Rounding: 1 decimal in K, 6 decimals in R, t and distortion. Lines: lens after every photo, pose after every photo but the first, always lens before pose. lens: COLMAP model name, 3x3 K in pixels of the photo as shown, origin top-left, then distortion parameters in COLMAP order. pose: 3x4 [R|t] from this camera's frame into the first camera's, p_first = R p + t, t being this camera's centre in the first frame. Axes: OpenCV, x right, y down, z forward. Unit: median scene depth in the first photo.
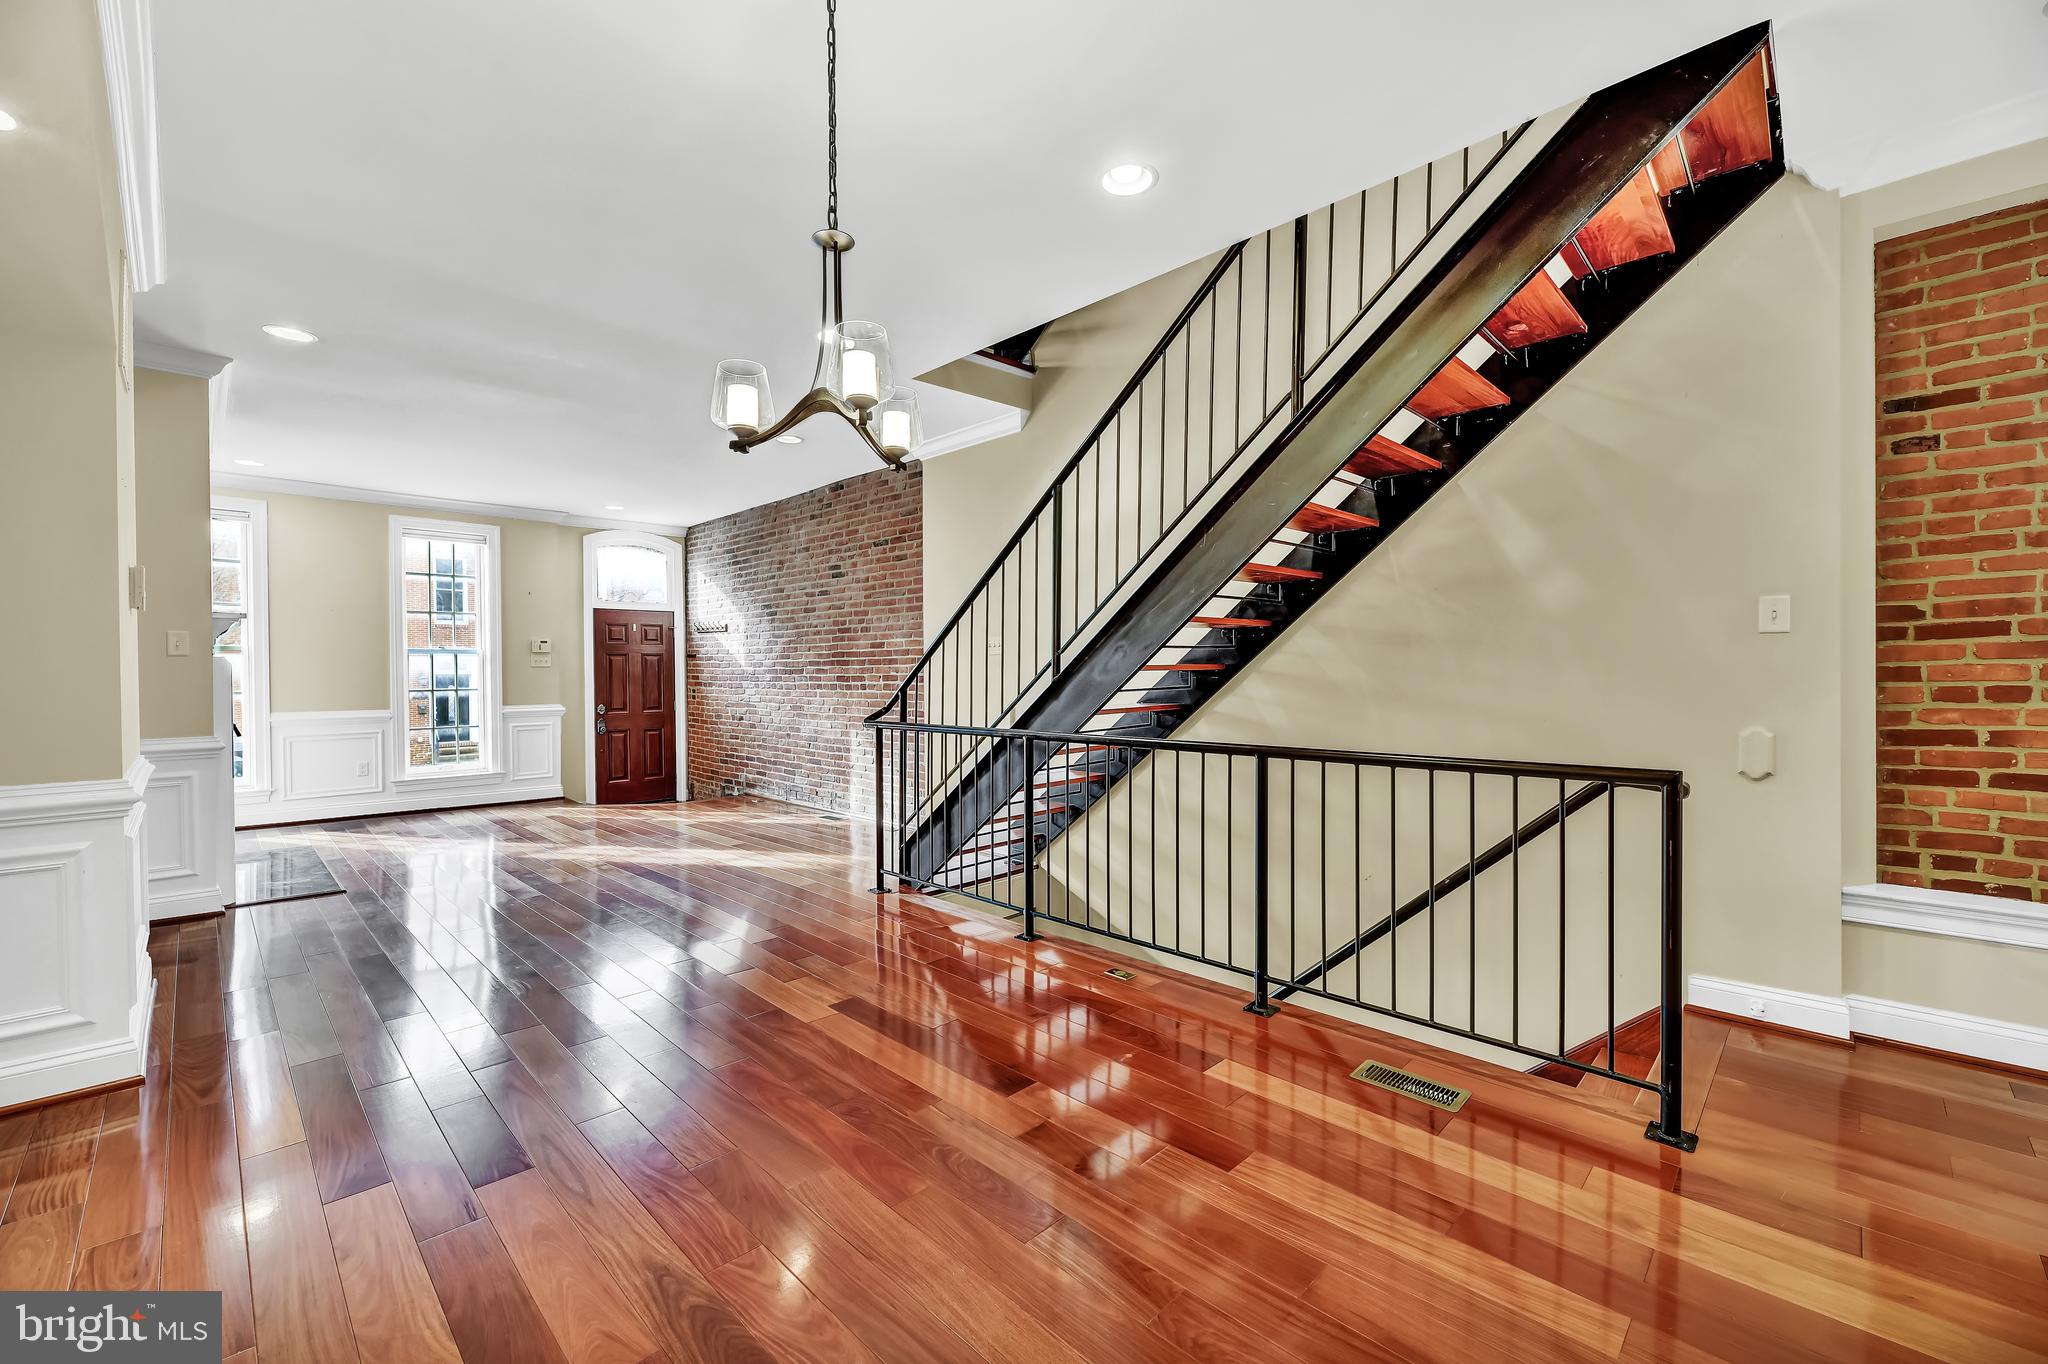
lens RADIAL K [[842.6, 0, 1028.8], [0, 842.6, 685.9], [0, 0, 1]] dist [0.000410, -0.001309]
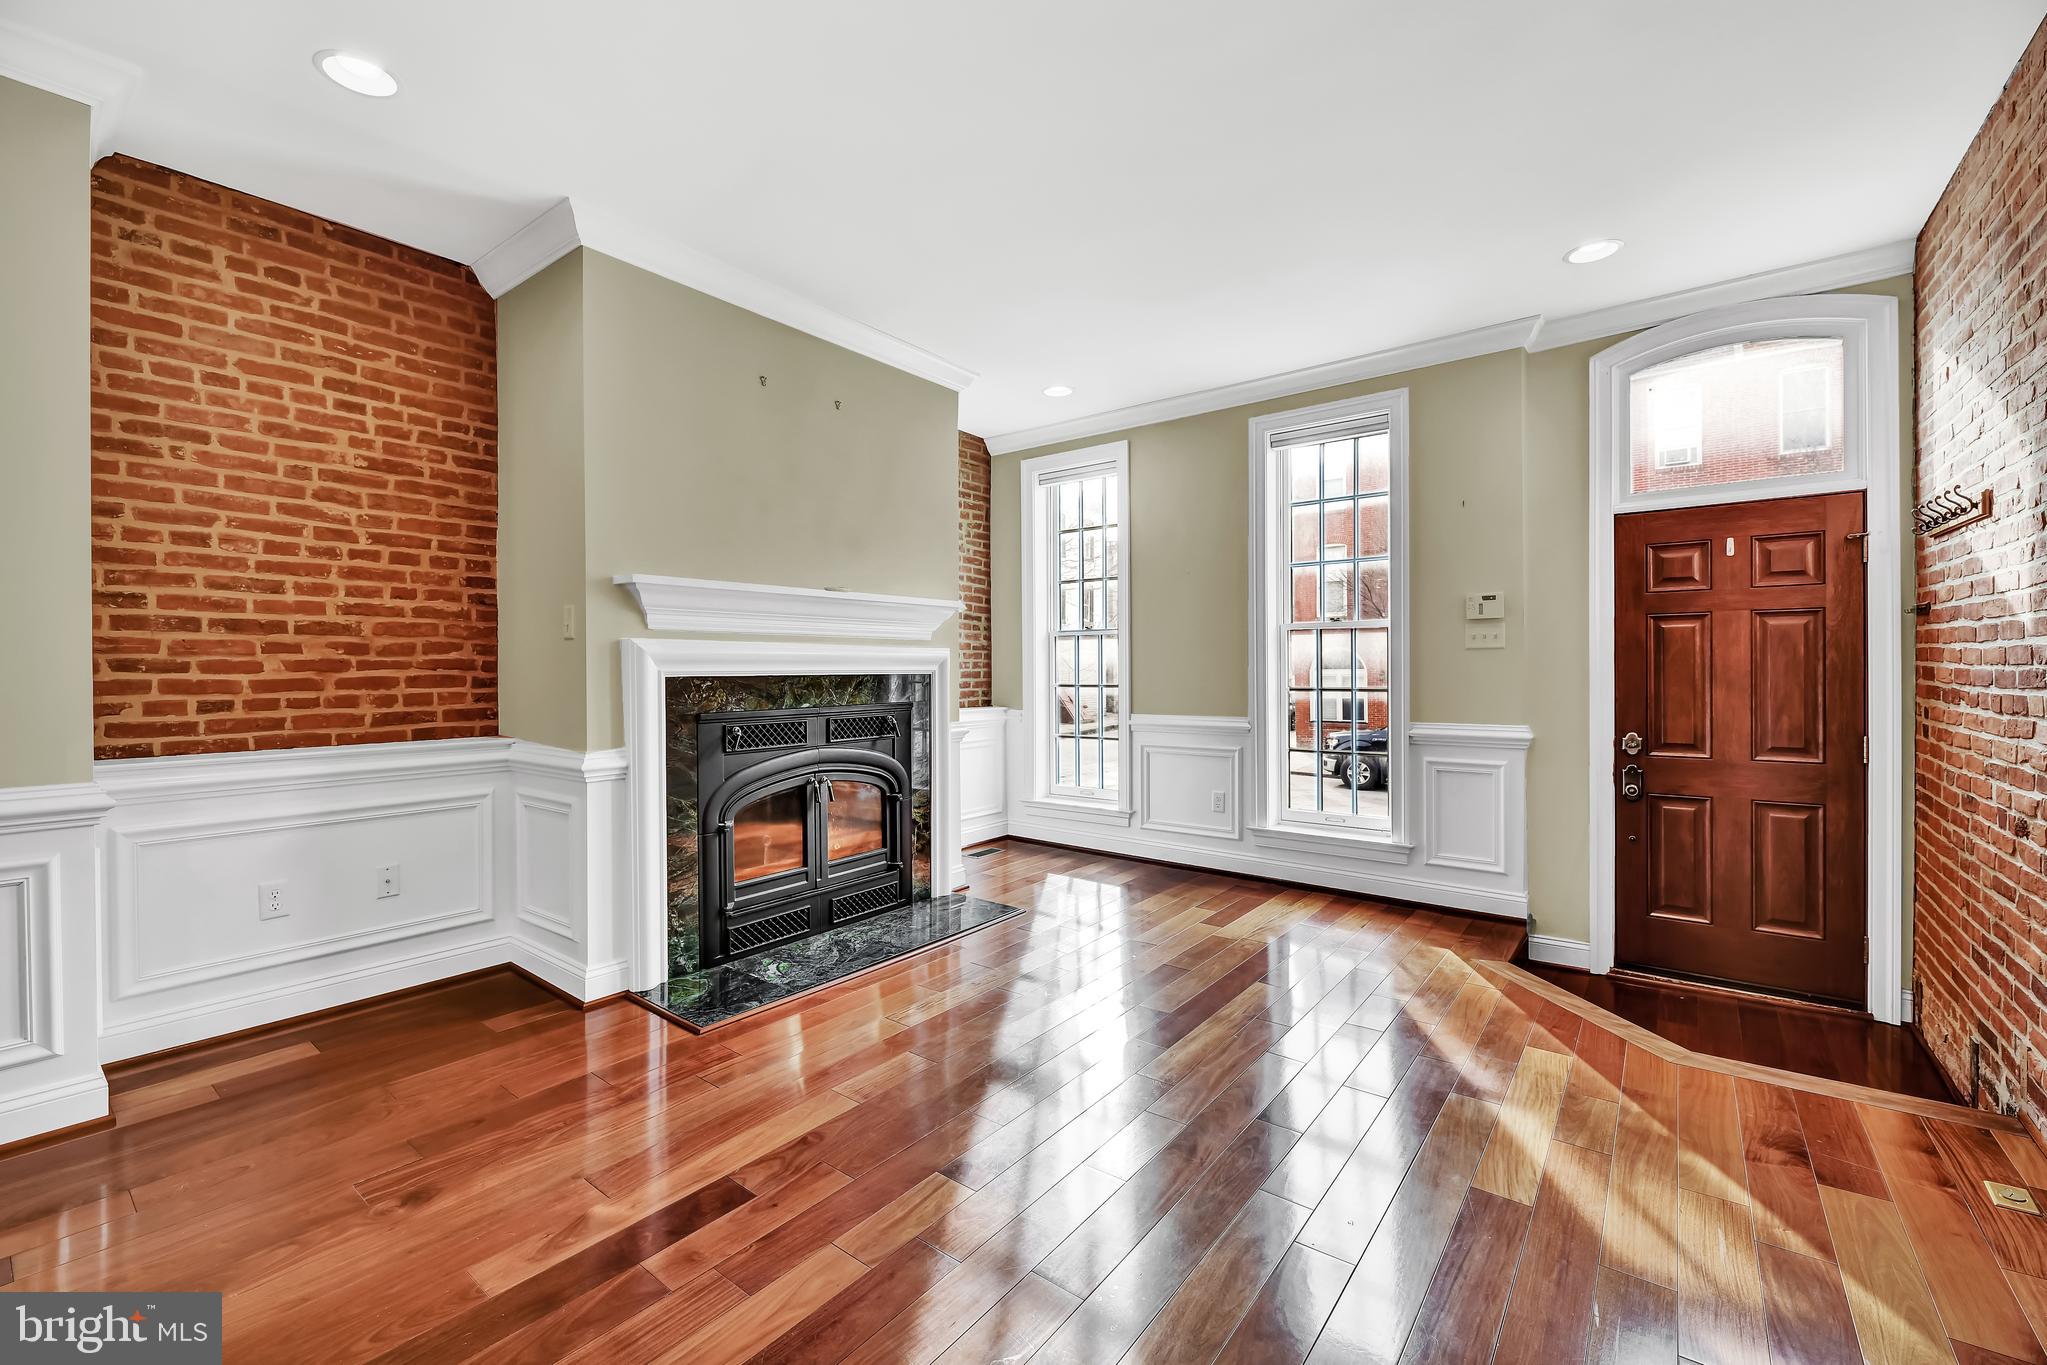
lens RADIAL K [[842.2, 0, 1015.7], [0, 842.2, 673.1], [0, 0, 1]] dist [0.000410, -0.001309]
pose [[0.109059, 0.010847, -0.993976, -0.118514], [-0.014248, 0.999855, 0.009348, -0.009382], [0.993933, 0.013143, 0.109198, 0.696390]]
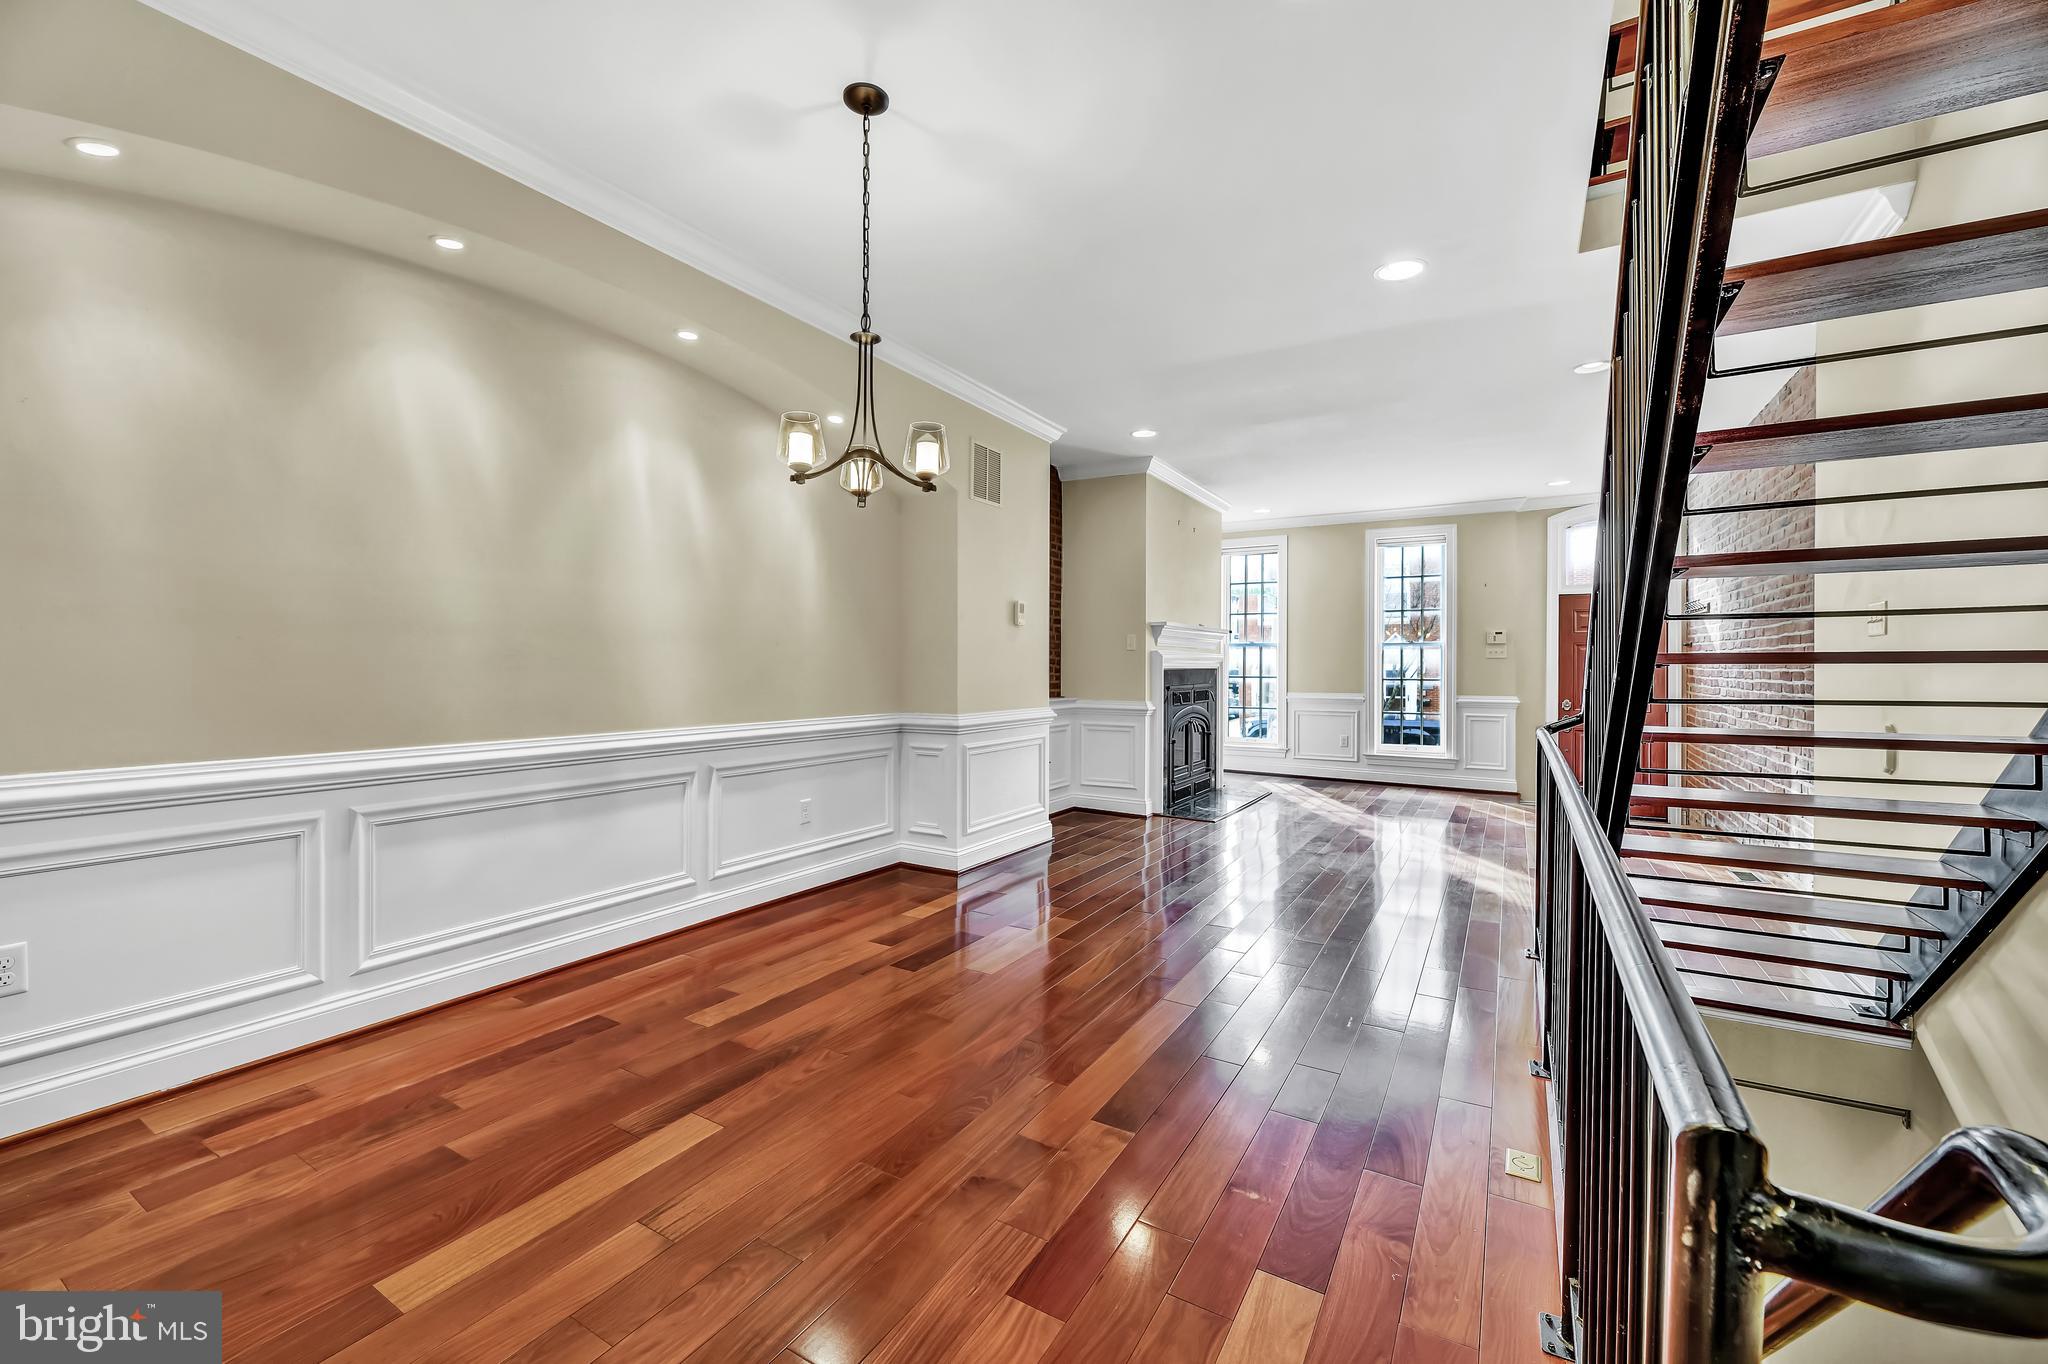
lens RADIAL K [[842.6, 0, 1012.3], [0, 842.6, 663.9], [0, 0, 1]] dist [0.000410, -0.001309]
pose [[0.225734, 0.004346, -0.974179, 0.273010], [-0.024984, 0.999687, -0.001329, -0.000606], [0.973869, 0.024639, 0.225772, 0.226515]]
